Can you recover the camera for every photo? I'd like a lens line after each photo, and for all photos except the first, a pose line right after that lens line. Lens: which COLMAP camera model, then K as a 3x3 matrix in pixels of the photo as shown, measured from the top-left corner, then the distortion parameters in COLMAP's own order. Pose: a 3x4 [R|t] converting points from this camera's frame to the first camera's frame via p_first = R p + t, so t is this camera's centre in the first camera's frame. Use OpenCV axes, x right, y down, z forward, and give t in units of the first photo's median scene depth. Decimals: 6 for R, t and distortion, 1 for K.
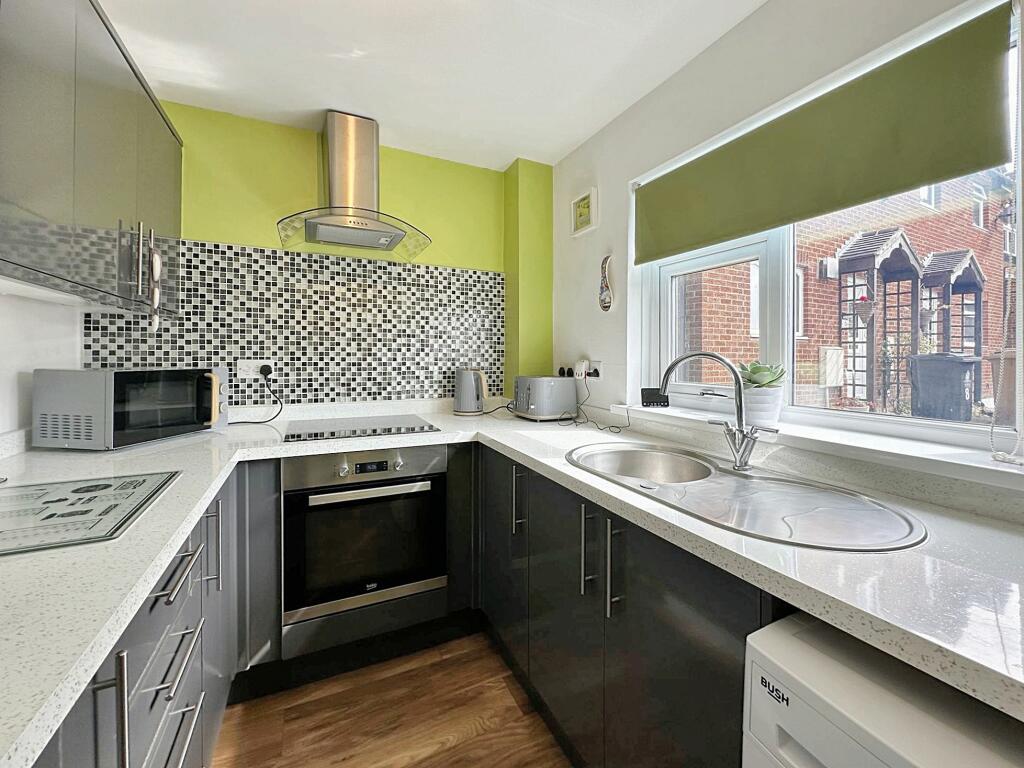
lens RADIAL K [[408.0, 0, 510.1], [0, 408.0, 331.5], [0, 0, 1]] dist [-0.004003, 0.000887]
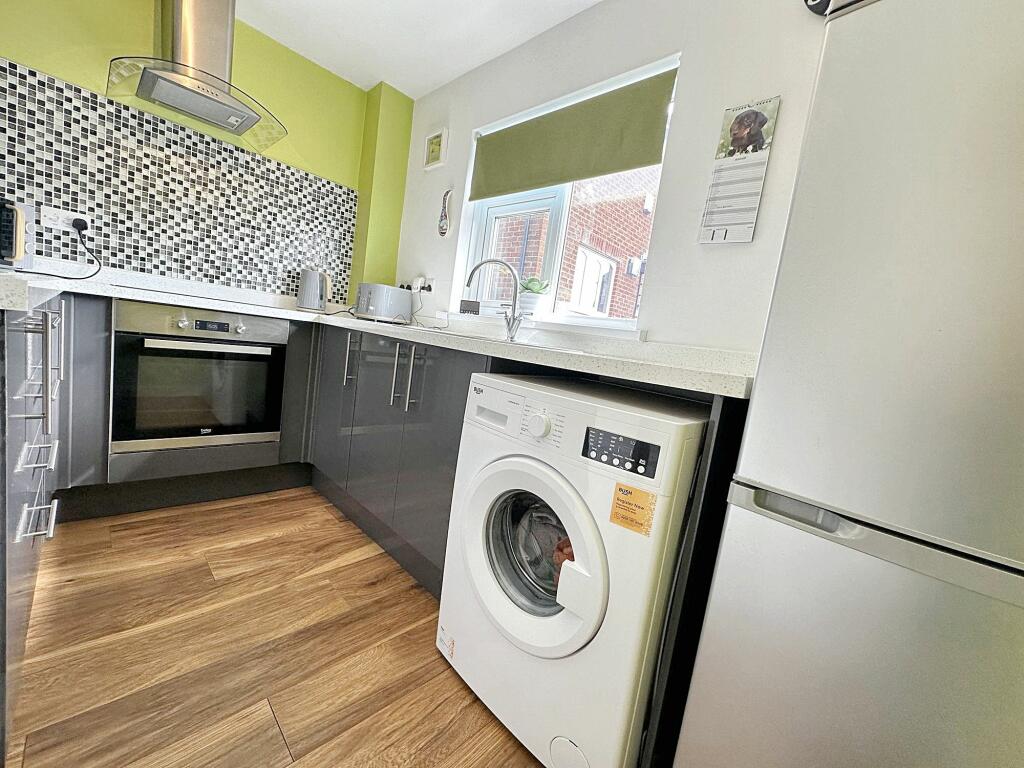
lens RADIAL K [[408.0, 0, 513.6], [0, 408.0, 366.2], [0, 0, 1]] dist [-0.004003, 0.000887]
pose [[0.928266, 0.092151, 0.360320, 0.028682], [-0.142784, 0.982876, 0.116476, 0.168141], [-0.343416, -0.159569, 0.925529, -0.283224]]
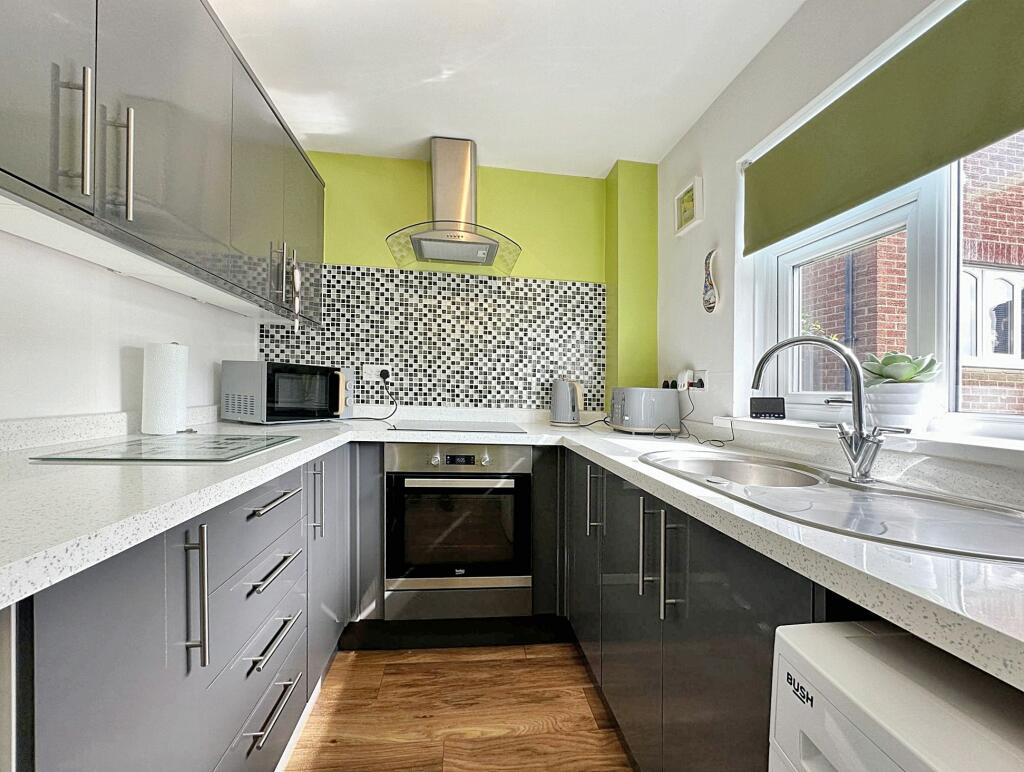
lens RADIAL K [[409.9, 0, 517.6], [0, 409.9, 371.0], [0, 0, 1]] dist [-0.003248, -0.000318]
pose [[0.949910, 0.007142, -0.312441, 0.120388], [-0.007622, 0.999971, -0.000315, 0.085103], [0.312430, 0.002681, 0.949937, 0.019421]]
